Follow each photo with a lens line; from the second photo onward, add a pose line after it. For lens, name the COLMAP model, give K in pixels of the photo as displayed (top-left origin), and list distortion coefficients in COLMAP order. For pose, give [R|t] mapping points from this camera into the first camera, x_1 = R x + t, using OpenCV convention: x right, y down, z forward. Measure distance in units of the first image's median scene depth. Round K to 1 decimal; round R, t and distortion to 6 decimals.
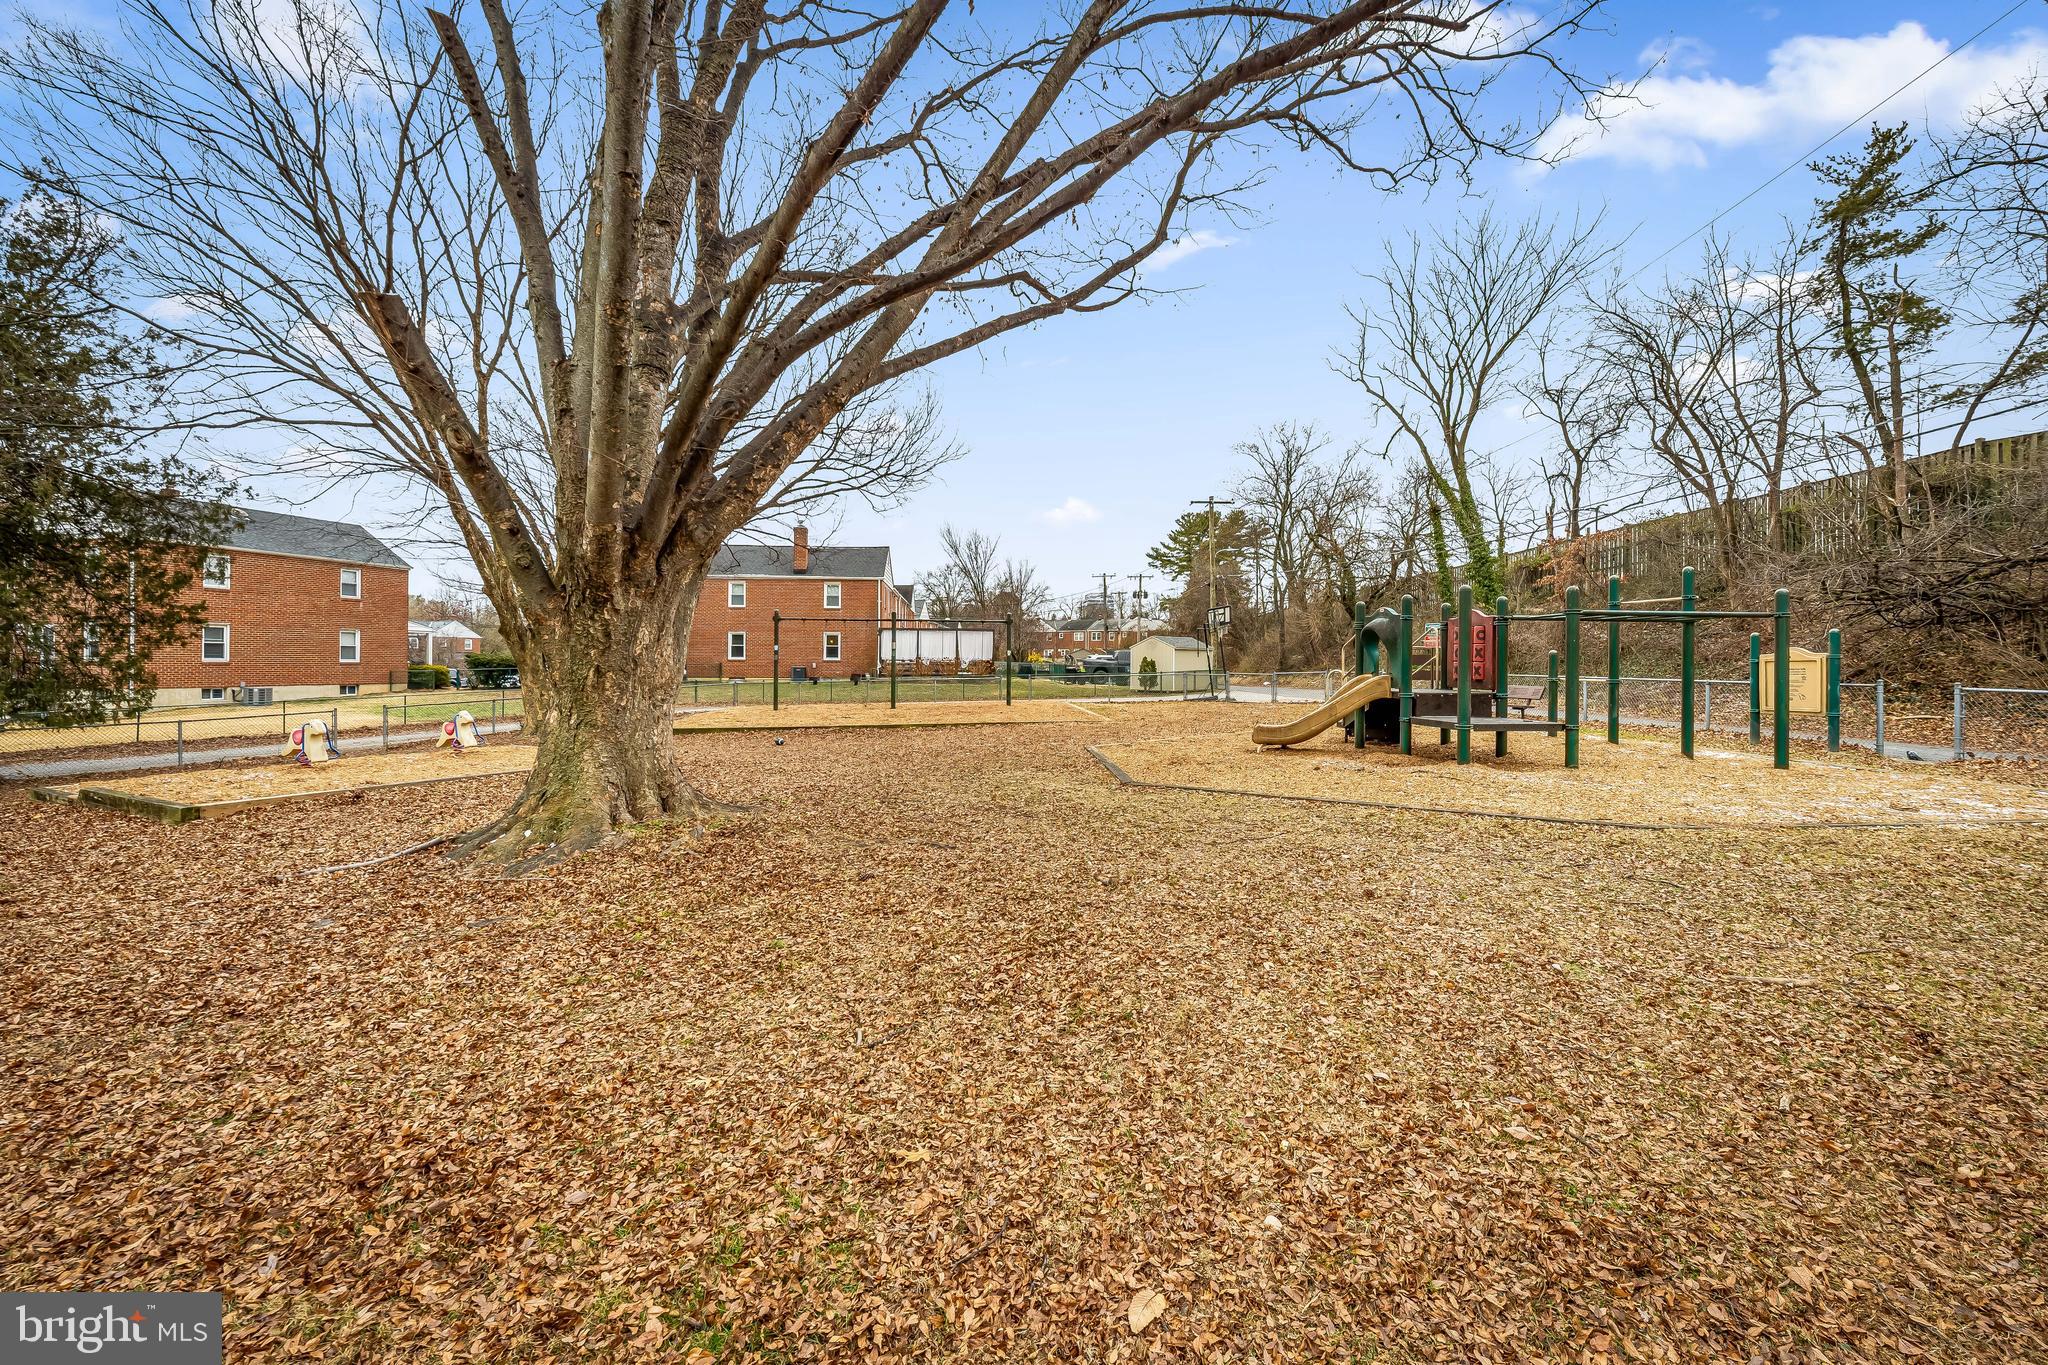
lens RADIAL K [[818.7, 0, 1020.5], [0, 818.7, 689.2], [0, 0, 1]] dist [-0.003431, -0.000173]
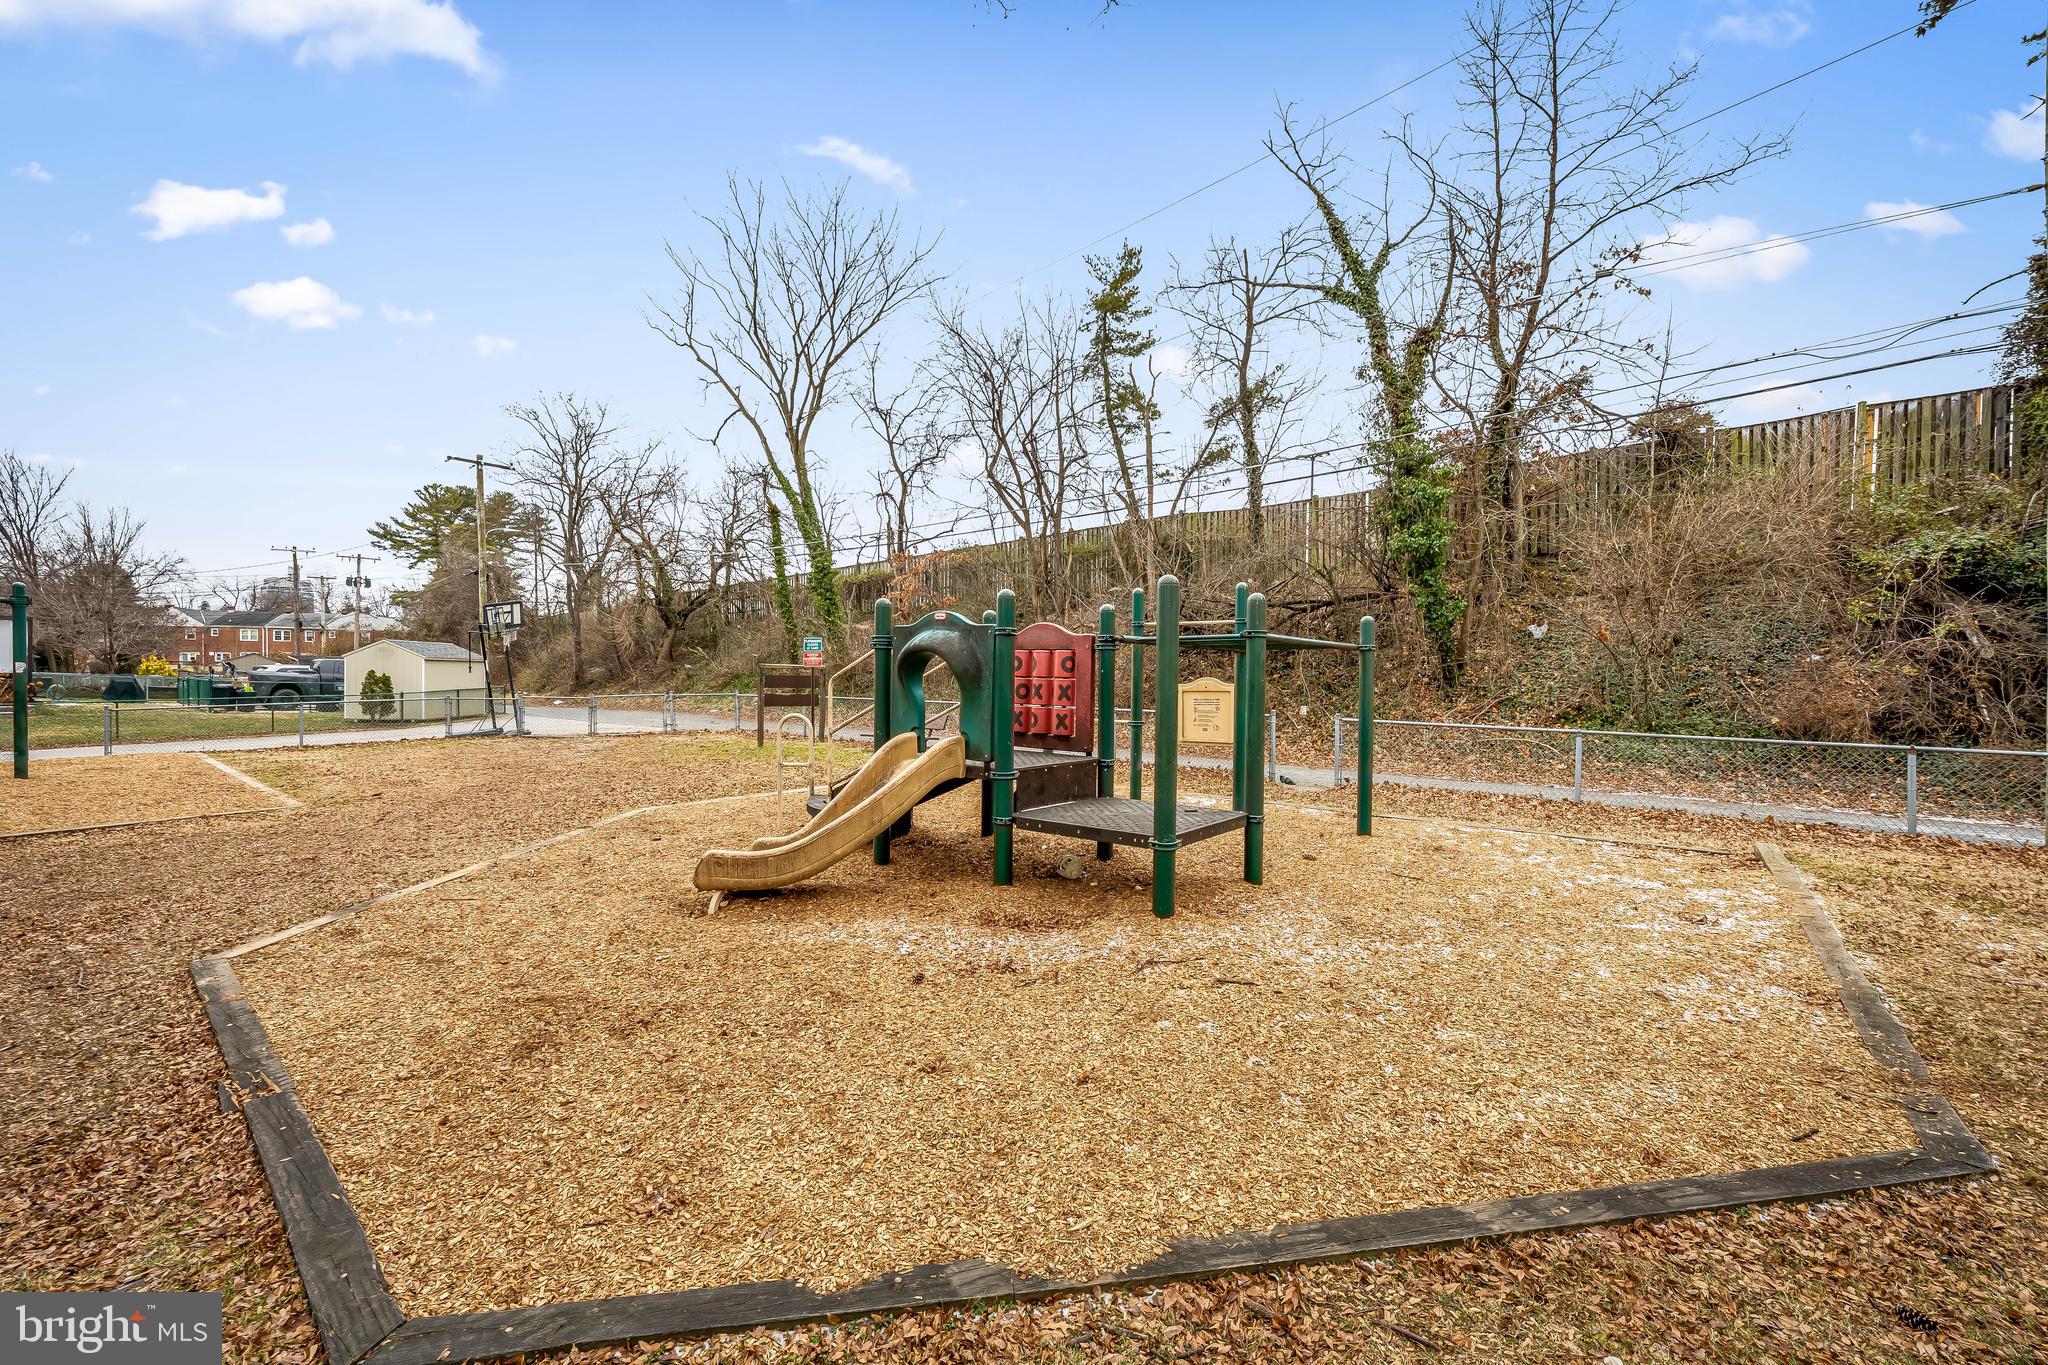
lens RADIAL K [[818.7, 0, 1020.5], [0, 818.7, 689.2], [0, 0, 1]] dist [-0.003431, -0.000173]
pose [[0.677731, -0.010711, 0.735232, 0.024348], [0.019237, 0.999810, -0.003168, -0.014165], [-0.735059, 0.016290, 0.677808, 0.187510]]
